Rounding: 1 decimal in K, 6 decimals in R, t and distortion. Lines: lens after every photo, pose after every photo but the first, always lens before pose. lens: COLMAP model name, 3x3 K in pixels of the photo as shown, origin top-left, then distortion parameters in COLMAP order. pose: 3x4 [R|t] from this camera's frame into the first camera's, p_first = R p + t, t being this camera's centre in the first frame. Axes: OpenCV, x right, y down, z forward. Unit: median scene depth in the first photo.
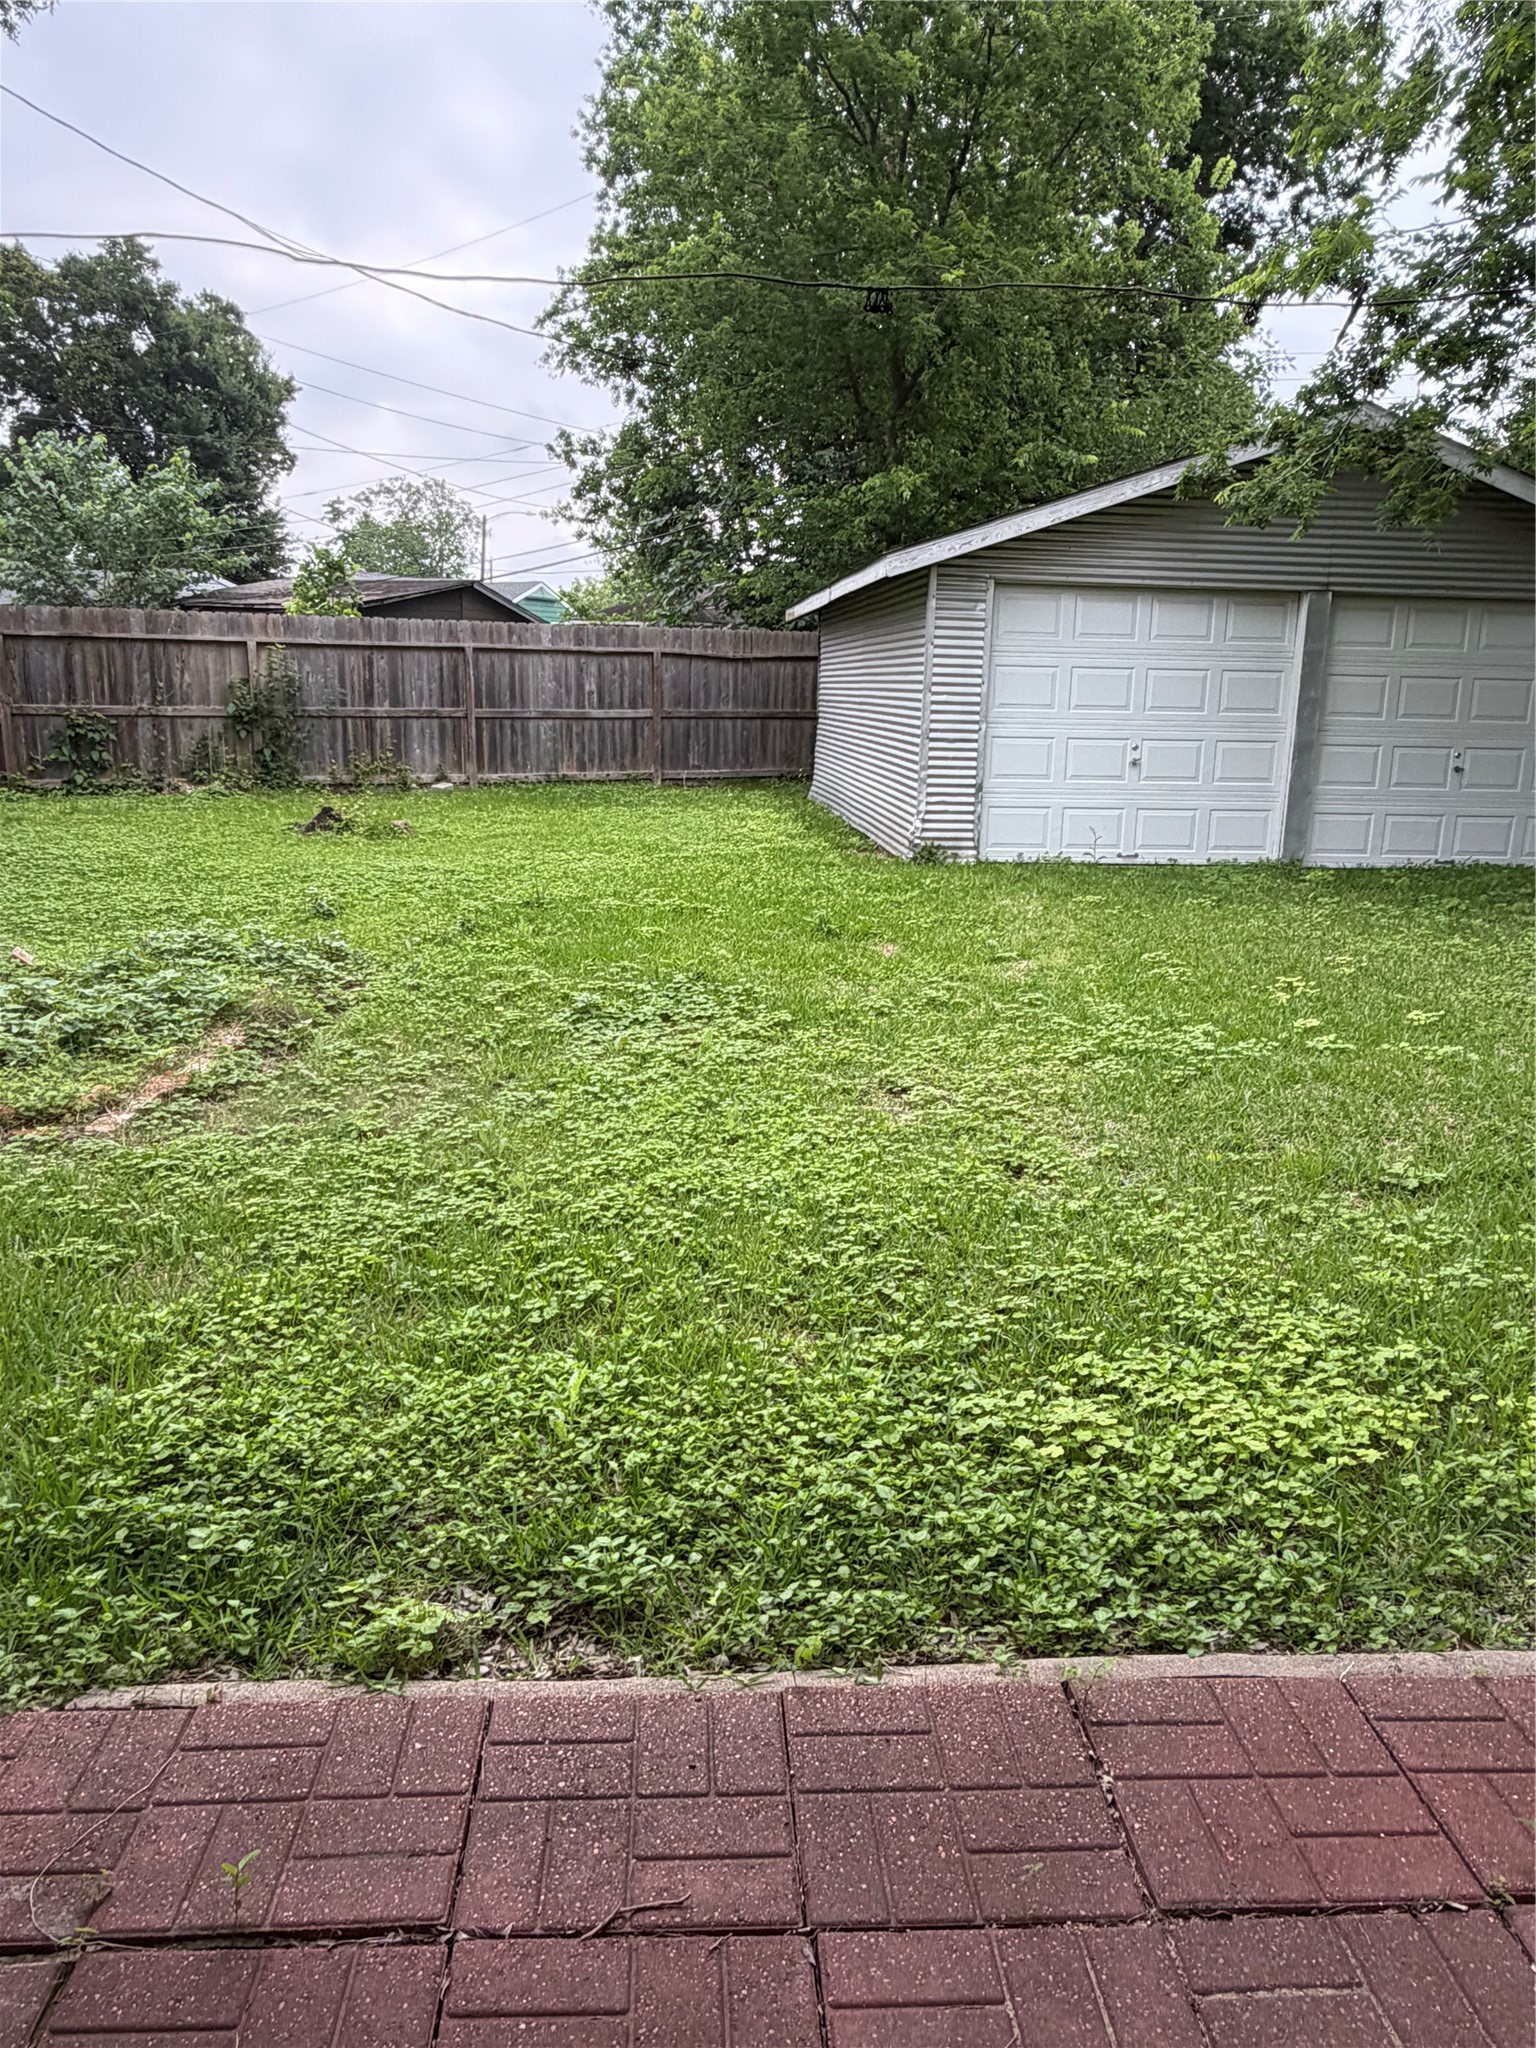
lens RADIAL K [[1446.4, 0, 768.0], [0, 1446.4, 1024.0], [0, 0, 1]] dist [0.001516, 0.000255]
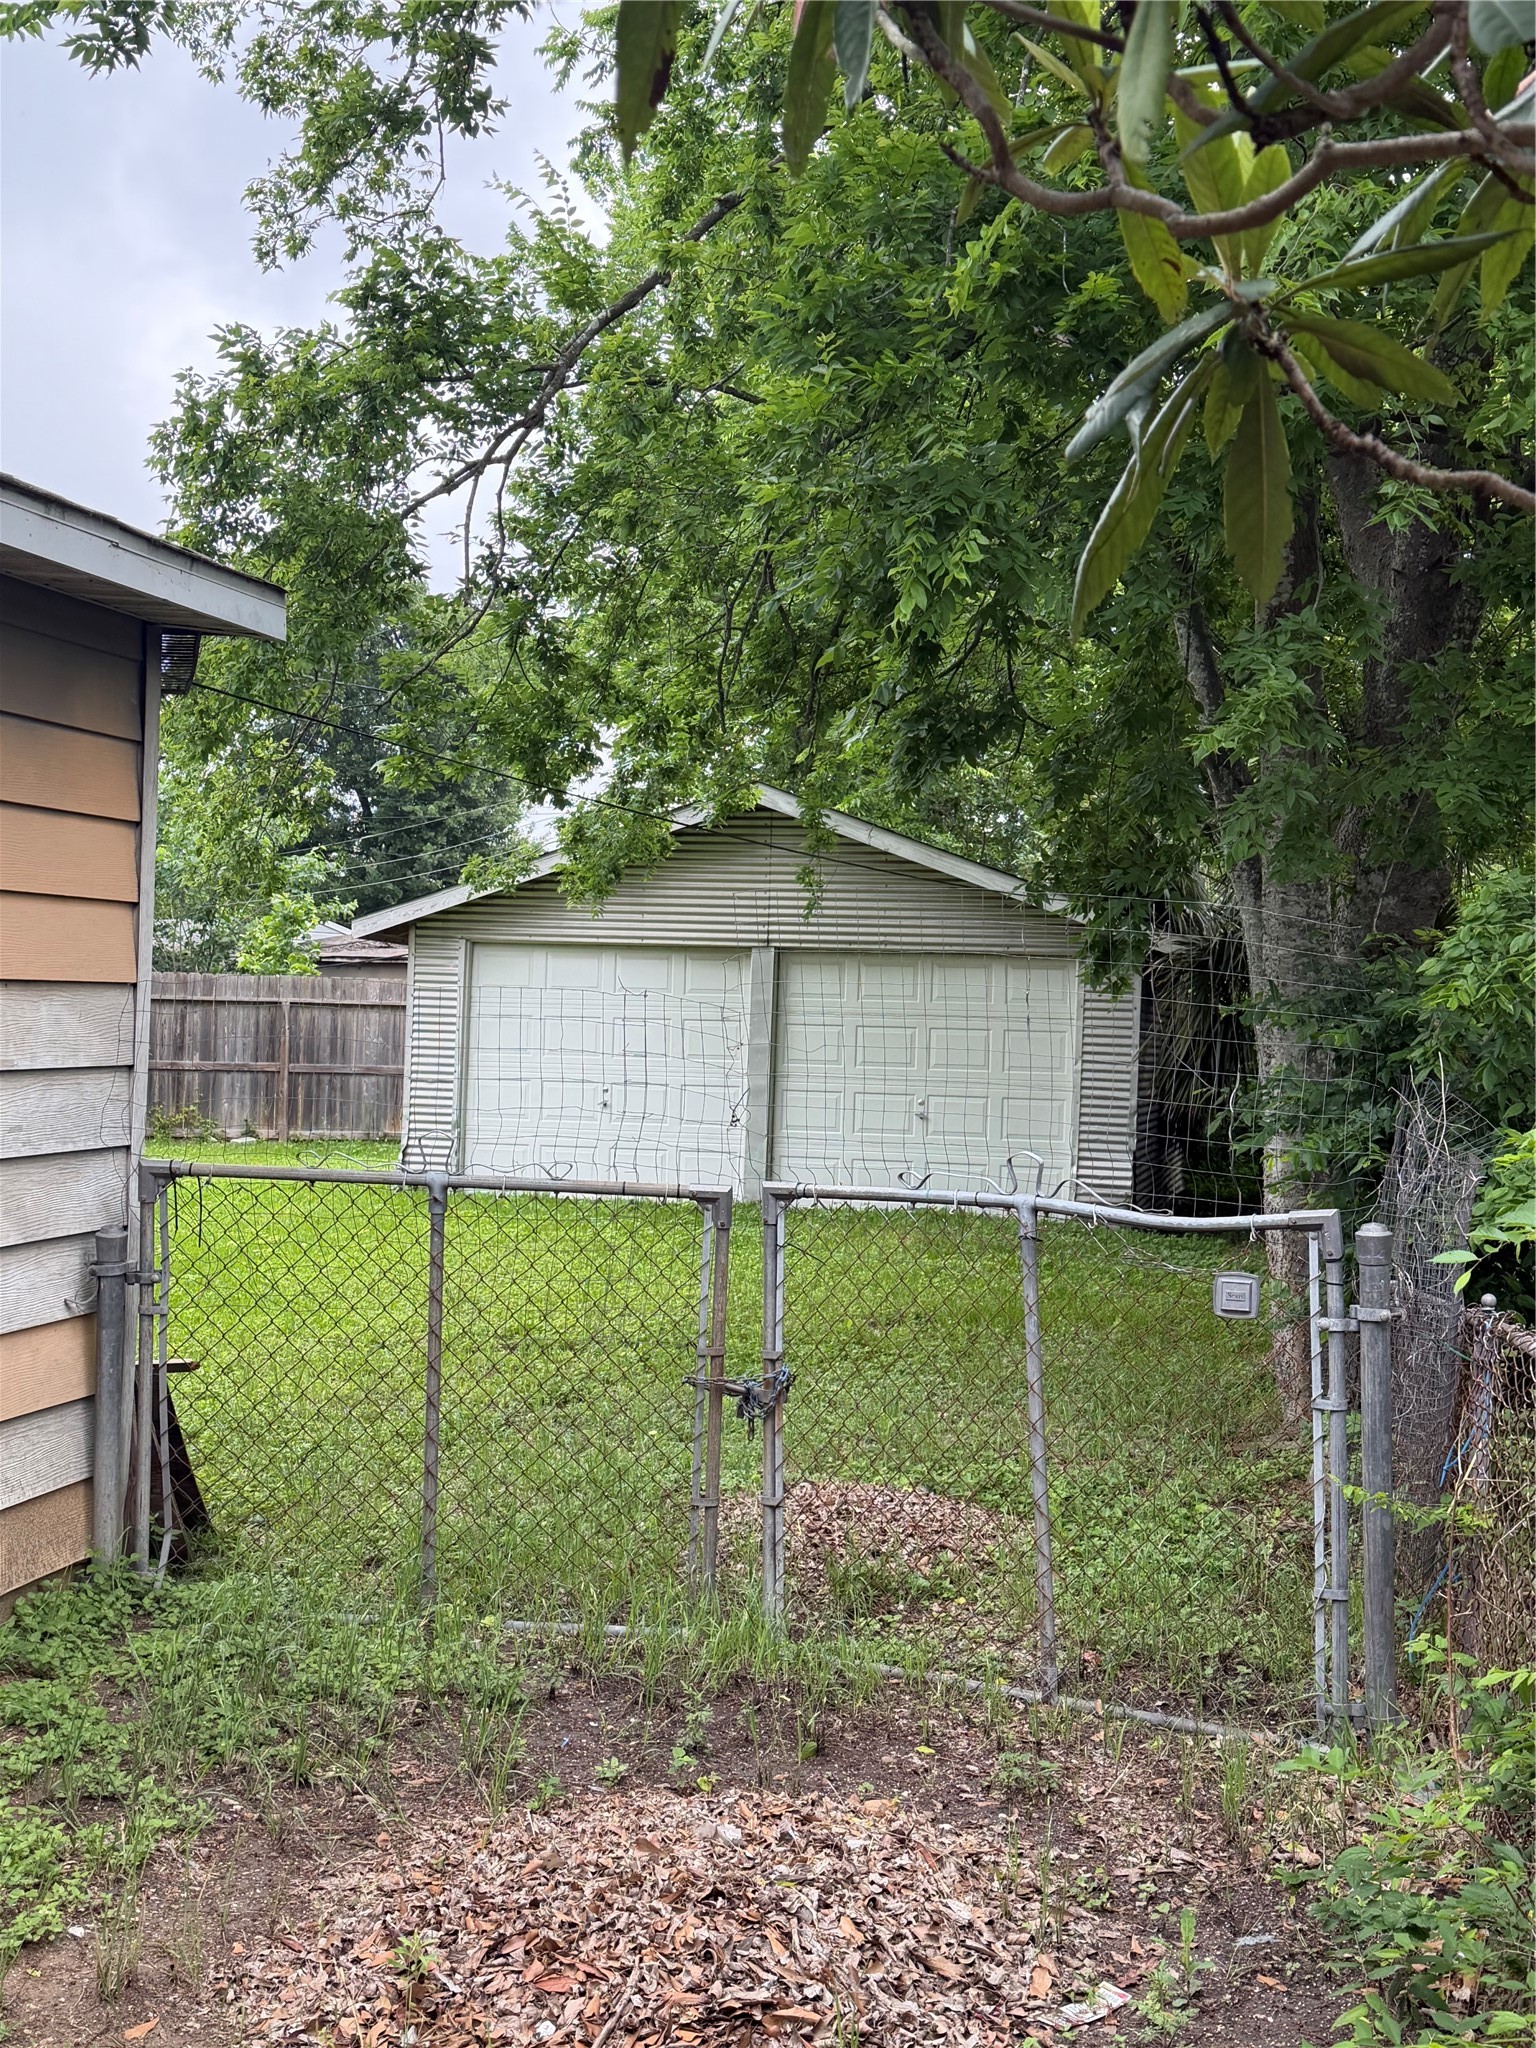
lens RADIAL K [[2402.3, 0, 768.0], [0, 2402.3, 1024.0], [0, 0, 1]] dist [0.003573, 0.001471]
pose [[0.952032, 0.003255, -0.305982, 0.616077], [-0.079000, 0.968659, -0.235496, 0.113008], [0.295626, 0.248372, 0.922451, -0.405416]]
